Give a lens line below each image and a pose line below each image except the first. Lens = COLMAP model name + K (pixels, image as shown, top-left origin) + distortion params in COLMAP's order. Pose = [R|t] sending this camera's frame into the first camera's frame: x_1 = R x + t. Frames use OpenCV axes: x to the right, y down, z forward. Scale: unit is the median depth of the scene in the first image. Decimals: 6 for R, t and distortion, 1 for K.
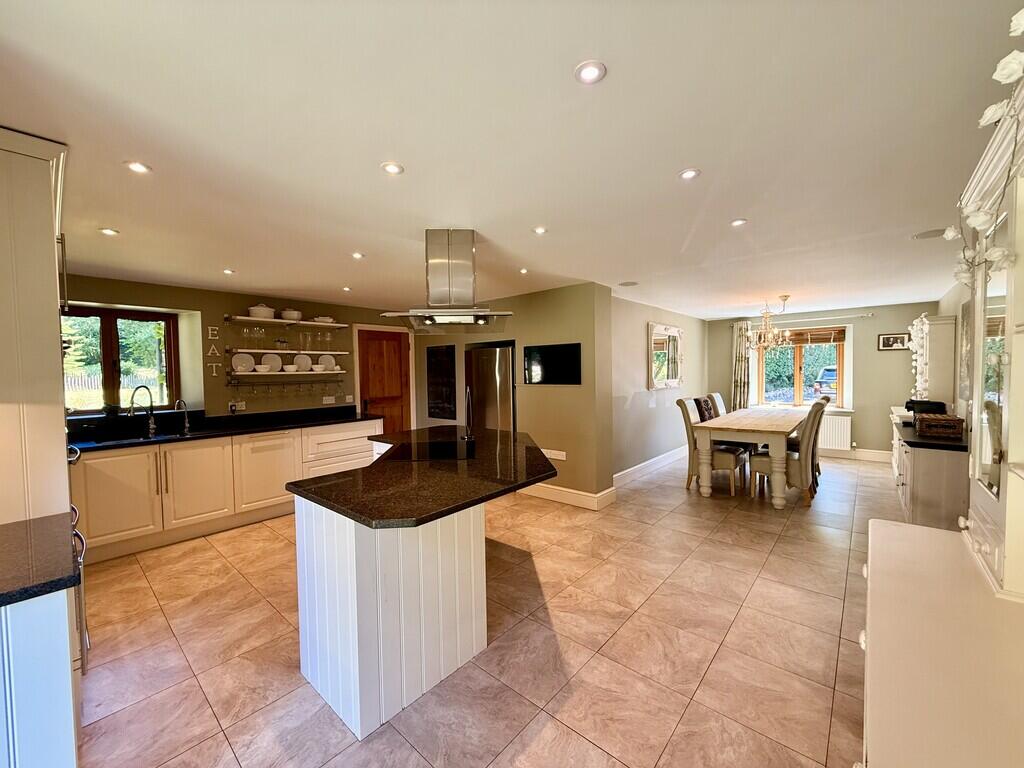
lens RADIAL K [[413.3, 0, 506.5], [0, 413.3, 385.1], [0, 0, 1]] dist [0.000253, 0.000658]
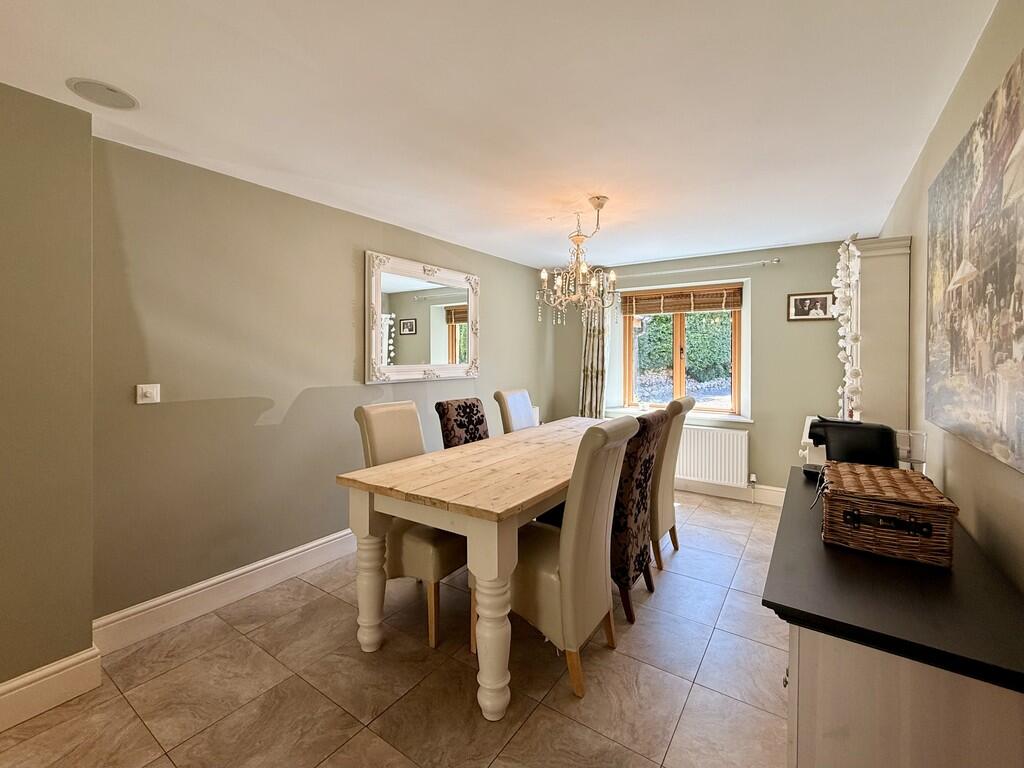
lens RADIAL K [[444.0, 0, 513.9], [0, 444.0, 358.5], [0, 0, 1]] dist [0.012254, 0.000074]
pose [[0.992526, 0.017794, 0.120725, 0.435803], [-0.014600, 0.999521, -0.027293, -0.006451], [-0.121153, 0.025326, 0.992311, 0.416551]]
